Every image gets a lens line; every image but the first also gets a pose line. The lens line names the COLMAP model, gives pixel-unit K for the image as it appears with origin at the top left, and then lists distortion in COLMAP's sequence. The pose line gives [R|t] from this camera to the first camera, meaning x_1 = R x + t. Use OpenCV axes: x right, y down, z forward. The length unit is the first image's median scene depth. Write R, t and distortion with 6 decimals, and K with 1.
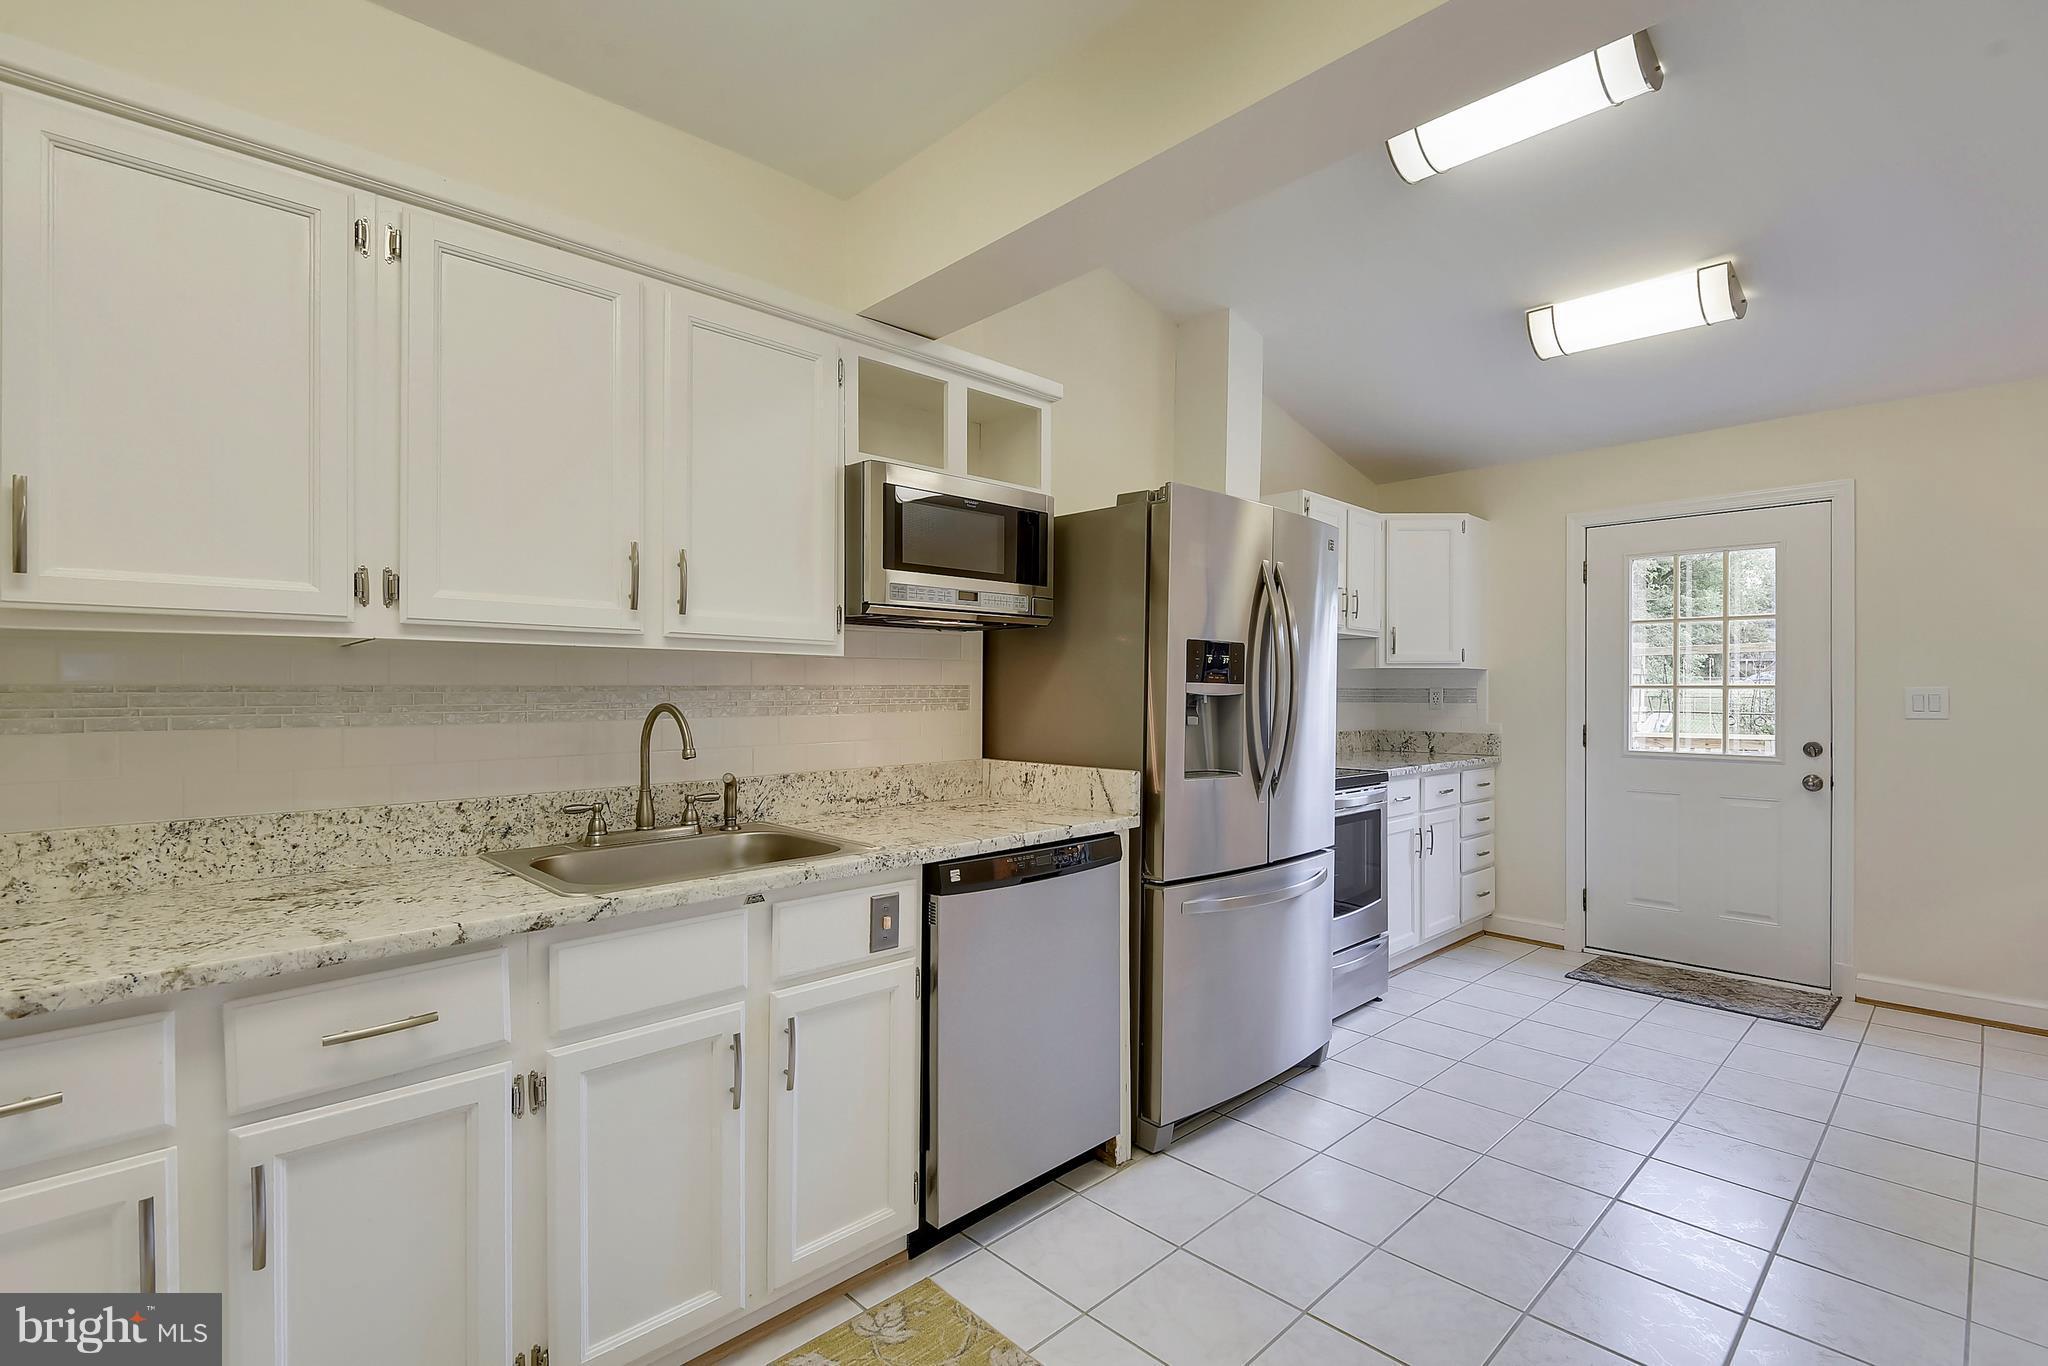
lens RADIAL K [[960.6, 0, 1024.0], [0, 960.6, 683.0], [0, 0, 1]] dist [0.028043, 0.000060]
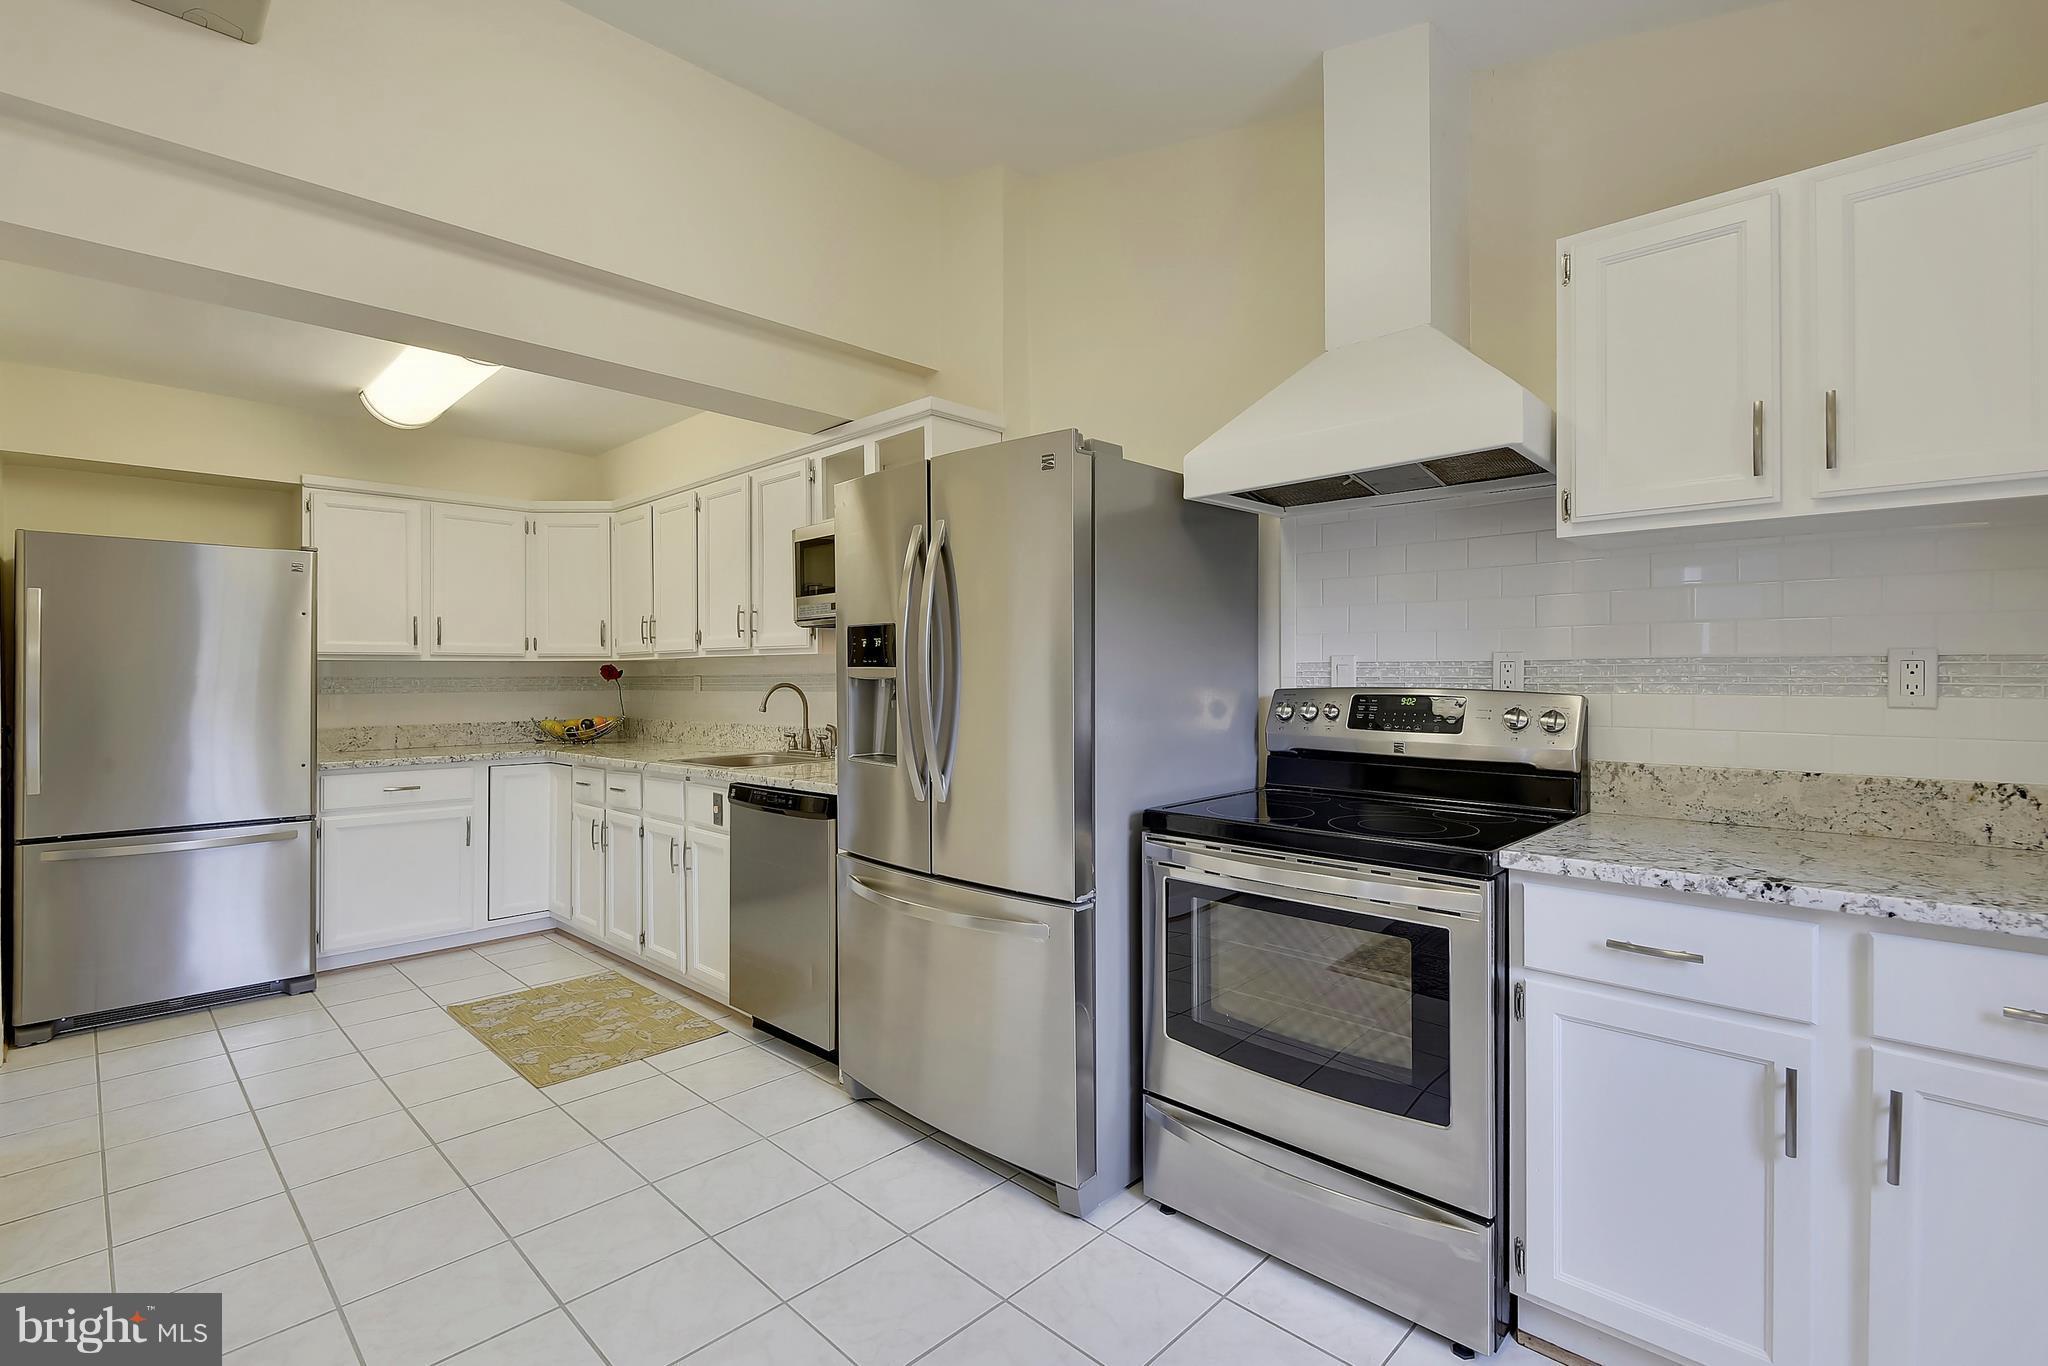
lens RADIAL K [[927.7, 0, 1024.0], [0, 927.7, 683.0], [0, 0, 1]] dist [-0.001336, -0.000190]
pose [[0.026691, 0.000793, -0.999643, 1.189439], [0.000831, 0.999999, 0.000816, 0.016207], [0.999643, -0.000853, 0.026691, 1.166207]]
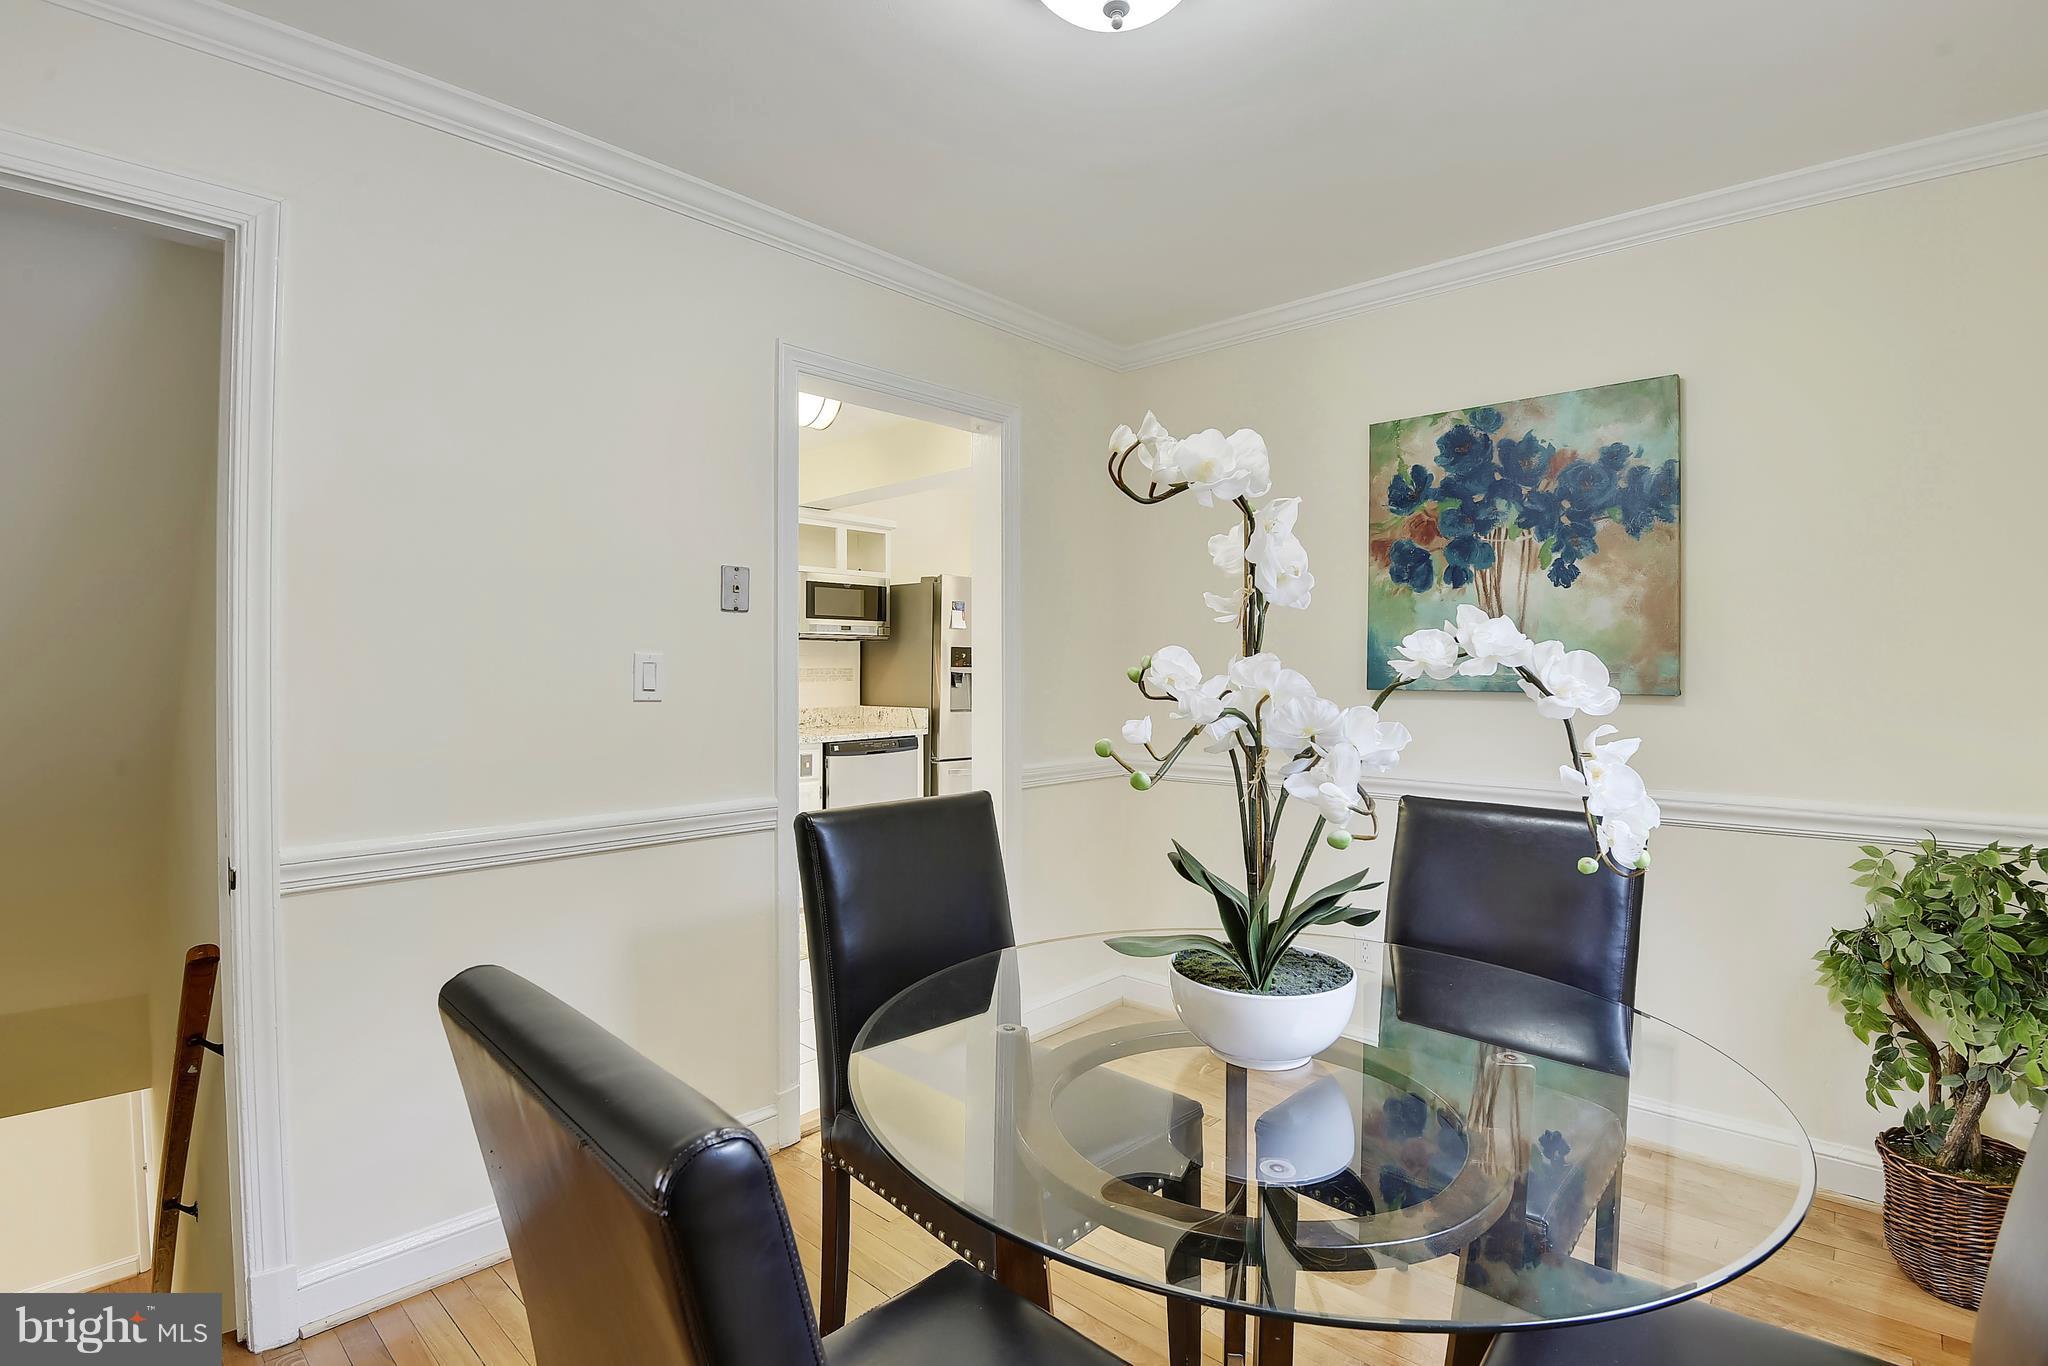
lens RADIAL K [[977.6, 0, 1026.2], [0, 977.6, 669.7], [0, 0, 1]] dist [-0.001001, -0.000126]
pose [[0.998634, -0.005145, 0.051997, 0.224524], [0.004915, 0.999978, 0.004555, -0.003378], [-0.052019, -0.004293, 0.998637, -1.189620]]
